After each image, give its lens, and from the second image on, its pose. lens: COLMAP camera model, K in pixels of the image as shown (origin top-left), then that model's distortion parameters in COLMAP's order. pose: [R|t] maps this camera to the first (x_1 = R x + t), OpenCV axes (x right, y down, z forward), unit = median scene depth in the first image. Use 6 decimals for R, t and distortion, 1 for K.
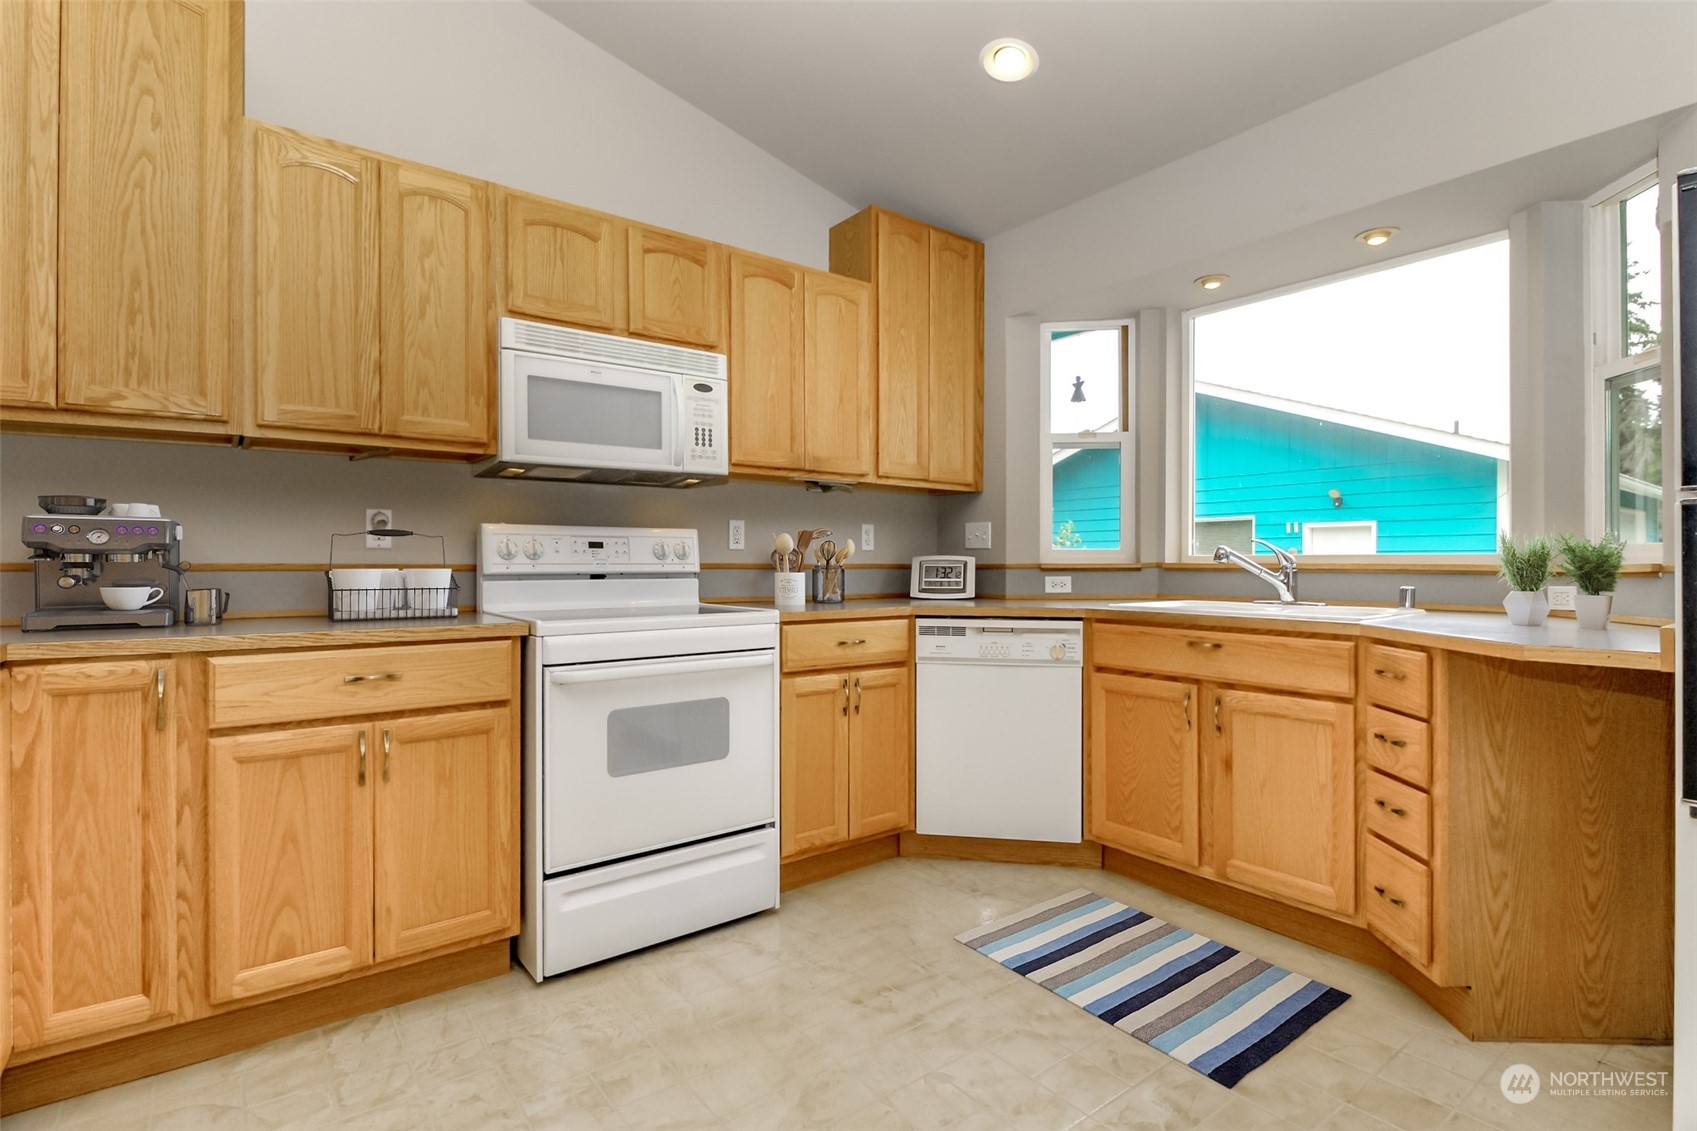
lens RADIAL K [[840.4, 0, 859.8], [0, 840.4, 559.5], [0, 0, 1]] dist [-0.001758, -0.000393]
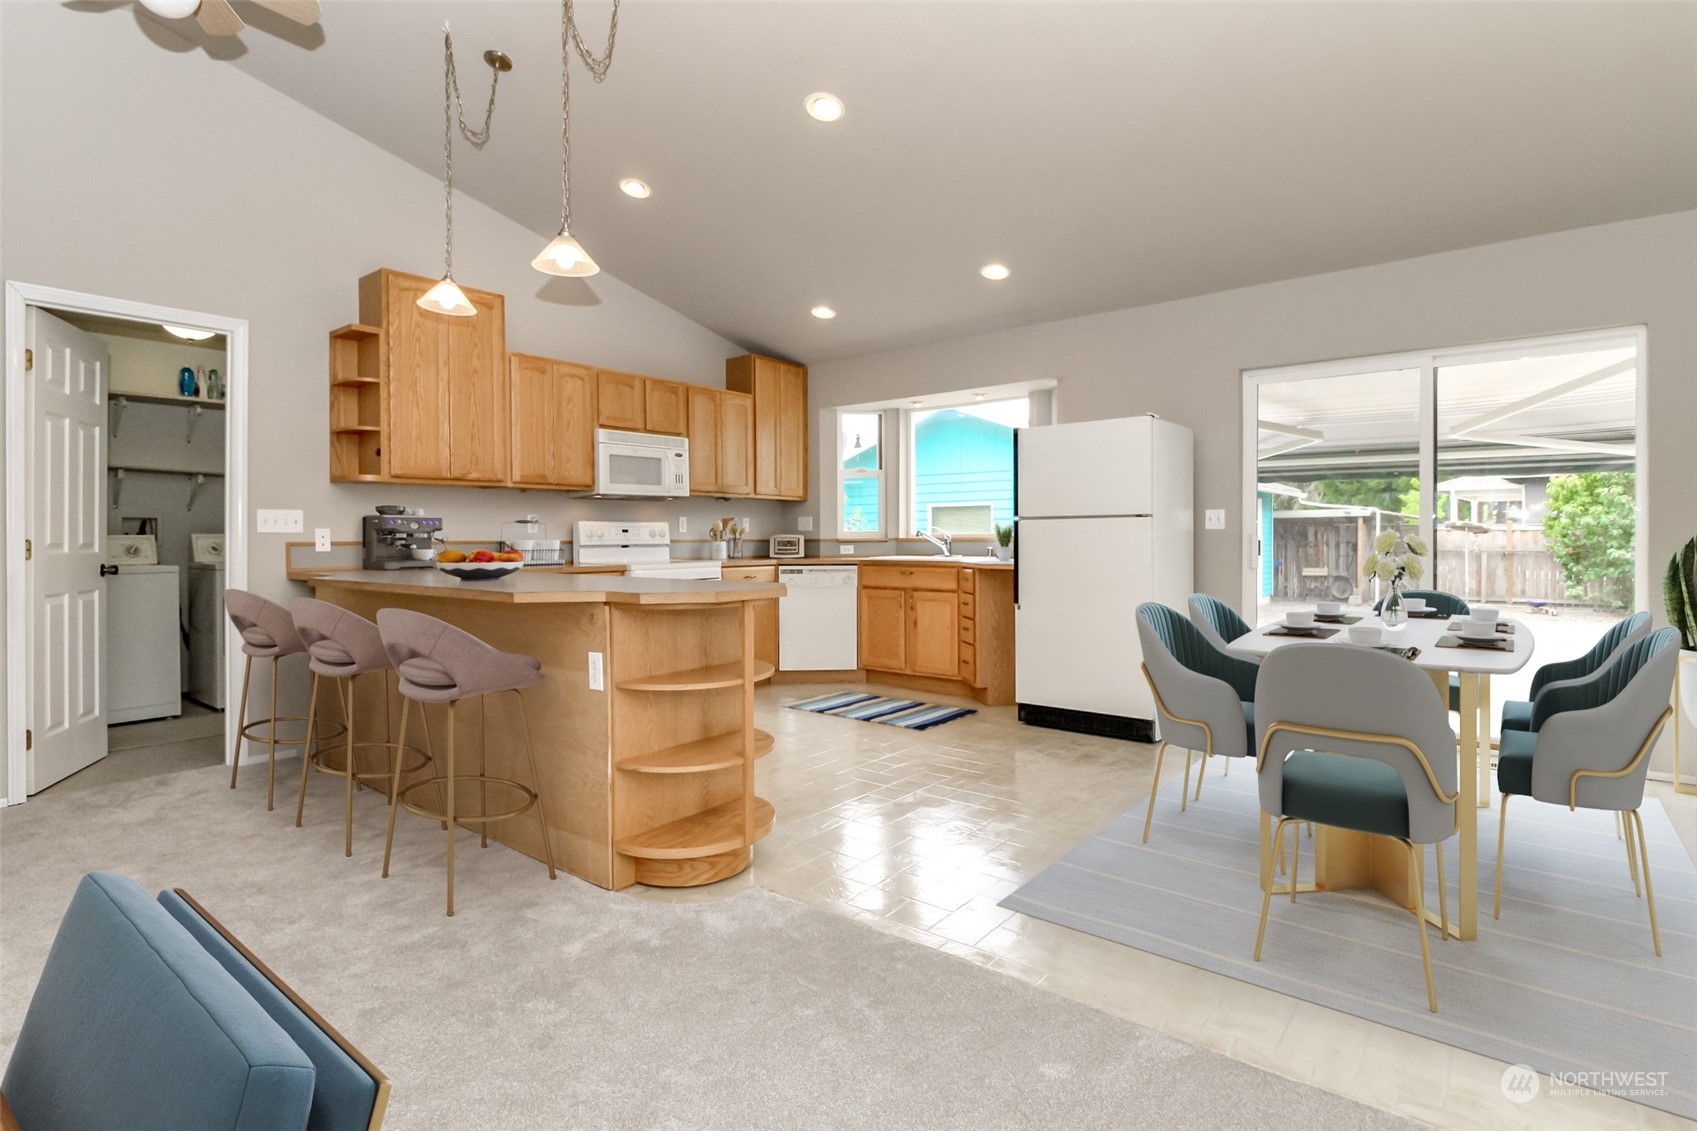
lens RADIAL K [[840.4, 0, 859.8], [0, 840.4, 559.5], [0, 0, 1]] dist [-0.001758, -0.000393]
pose [[0.971924, -0.010675, 0.235053, -0.231128], [0.003642, 0.999533, 0.030336, -0.007090], [-0.235267, -0.028628, 0.971509, -1.079311]]
